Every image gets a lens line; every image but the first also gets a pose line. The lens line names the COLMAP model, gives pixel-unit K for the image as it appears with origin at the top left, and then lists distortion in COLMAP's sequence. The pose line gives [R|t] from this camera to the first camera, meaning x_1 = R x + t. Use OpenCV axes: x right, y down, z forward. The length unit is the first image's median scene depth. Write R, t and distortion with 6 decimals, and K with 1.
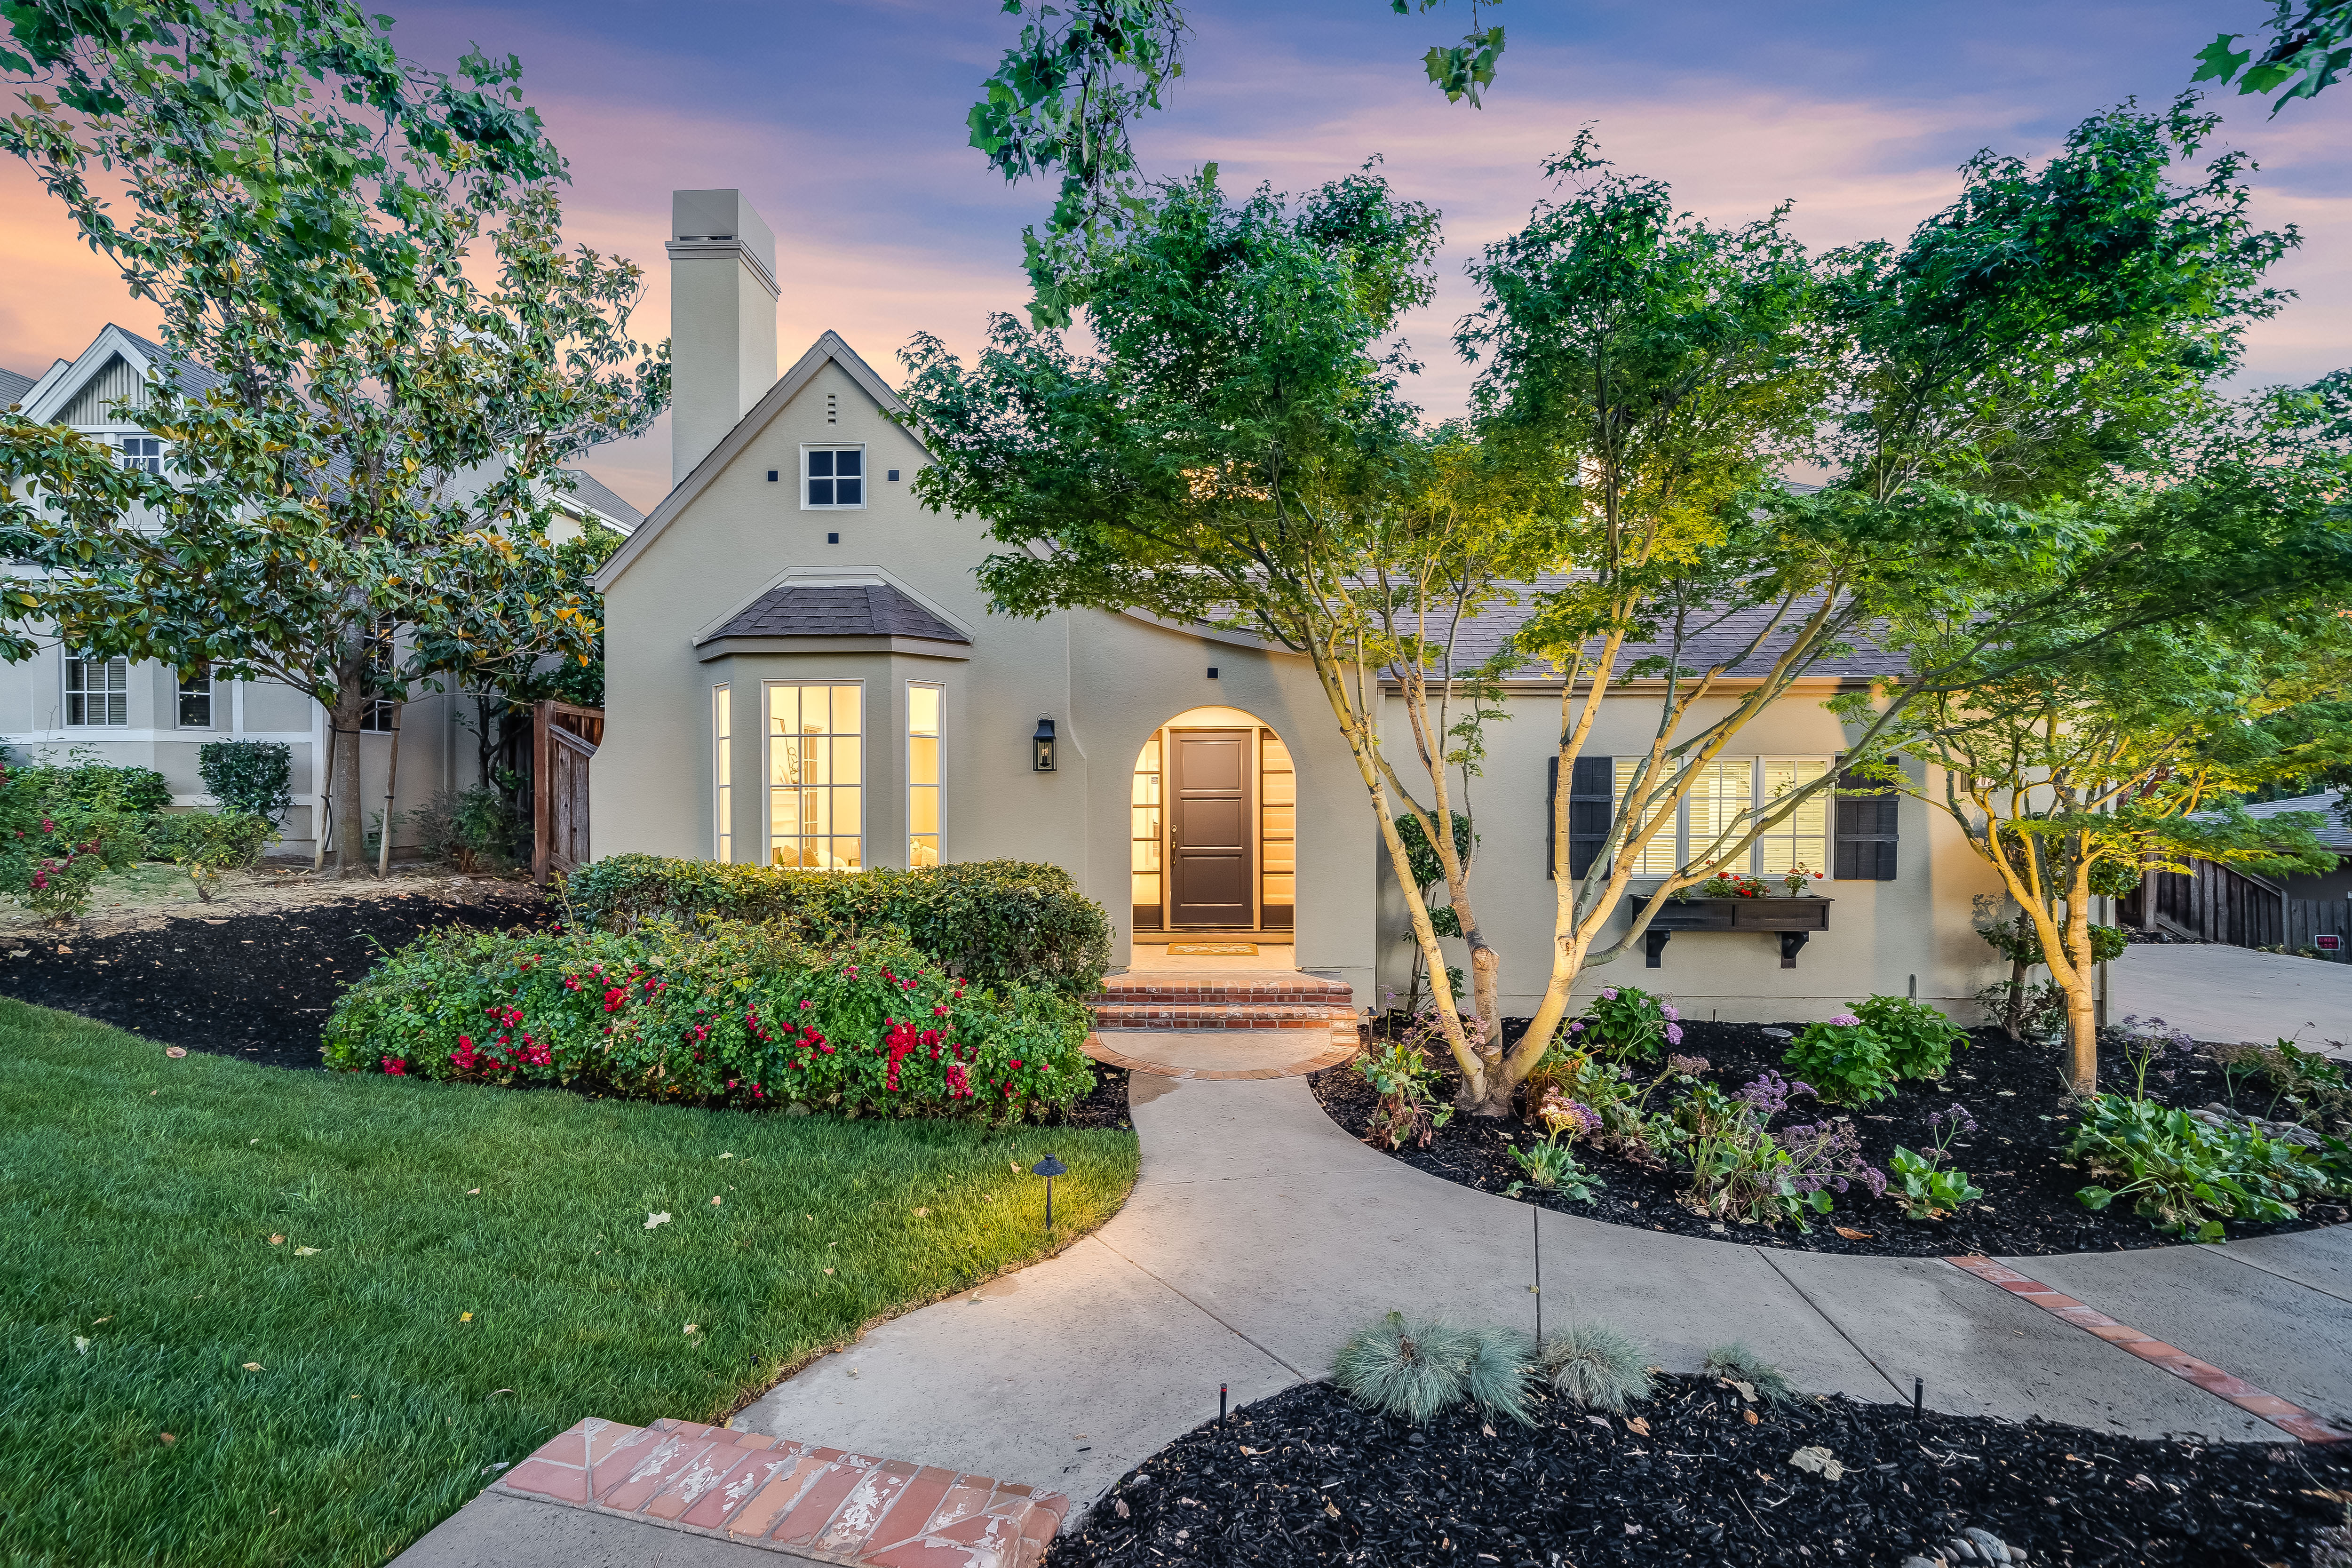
lens RADIAL K [[1173.9, 0, 1238.8], [0, 1173.9, 791.1], [0, 0, 1]] dist [0.019987, 0.000942]
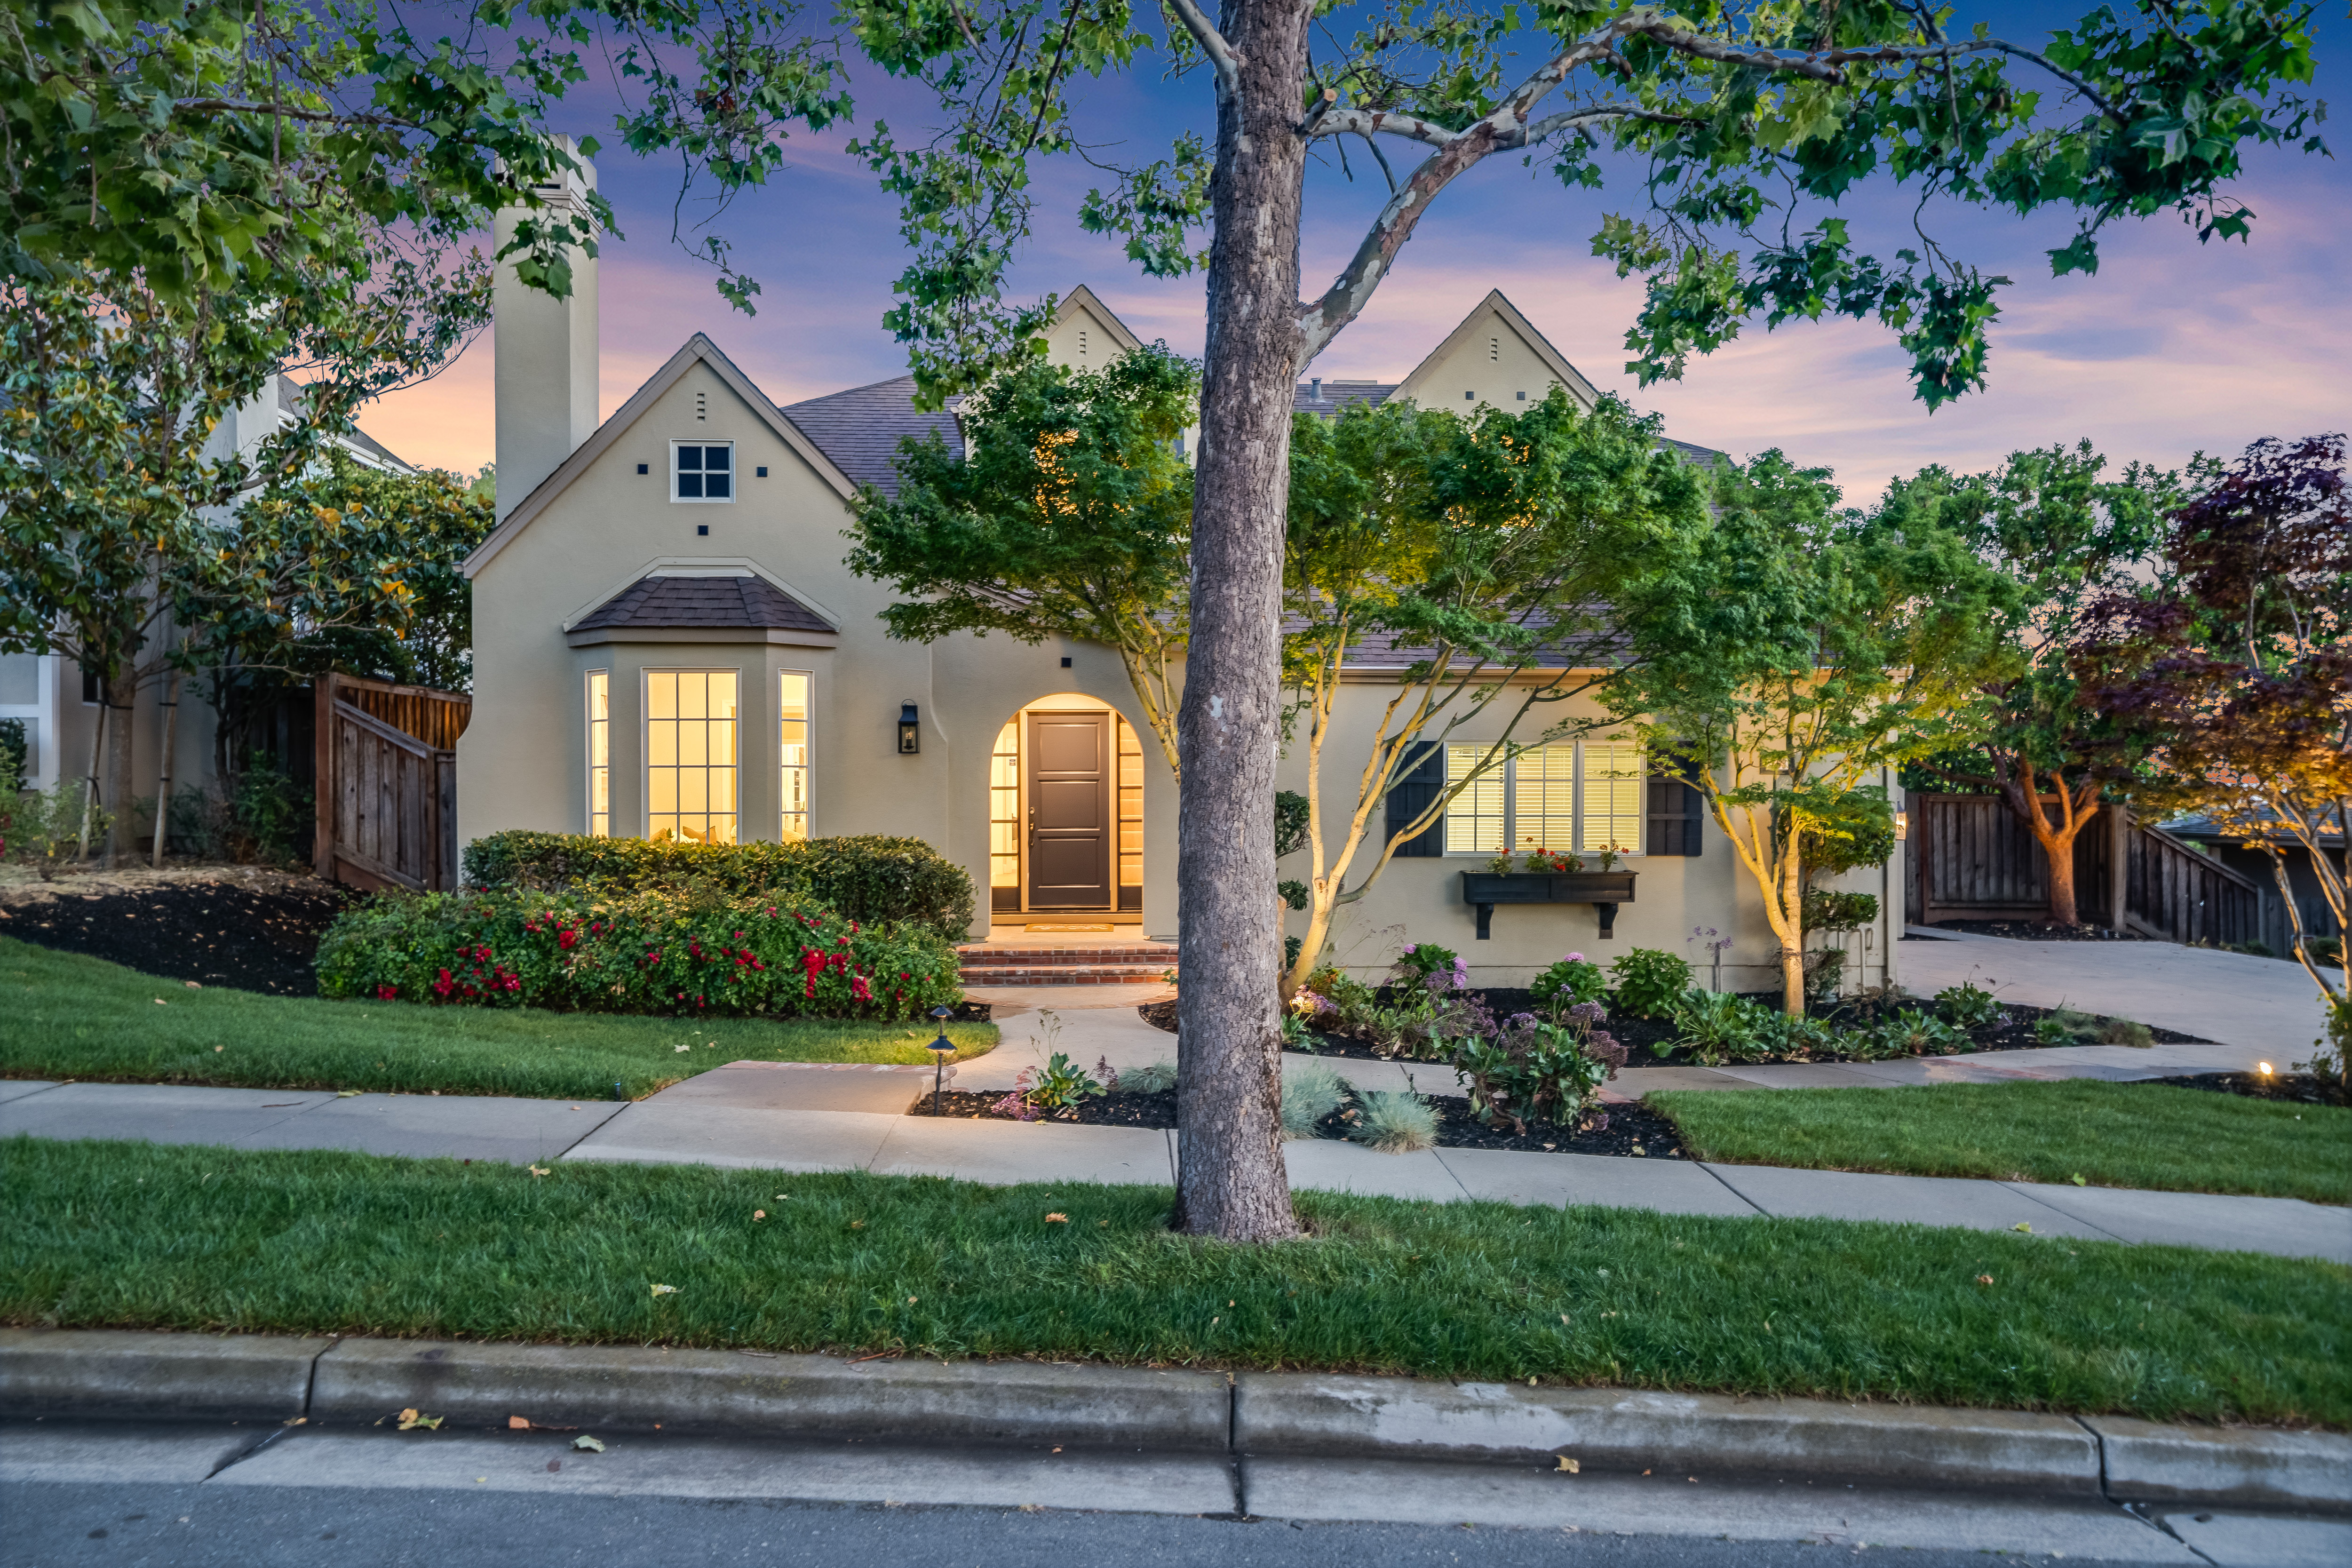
lens RADIAL K [[1306.0, 0, 1174.2], [0, 1306.0, 796.0], [0, 0, 1]] dist [0.024989, 0.000121]
pose [[0.998707, 0.000536, 0.050842, 0.016648], [-0.001335, 0.999876, 0.015689, 0.003064], [-0.050827, -0.015736, 0.998583, -0.212949]]
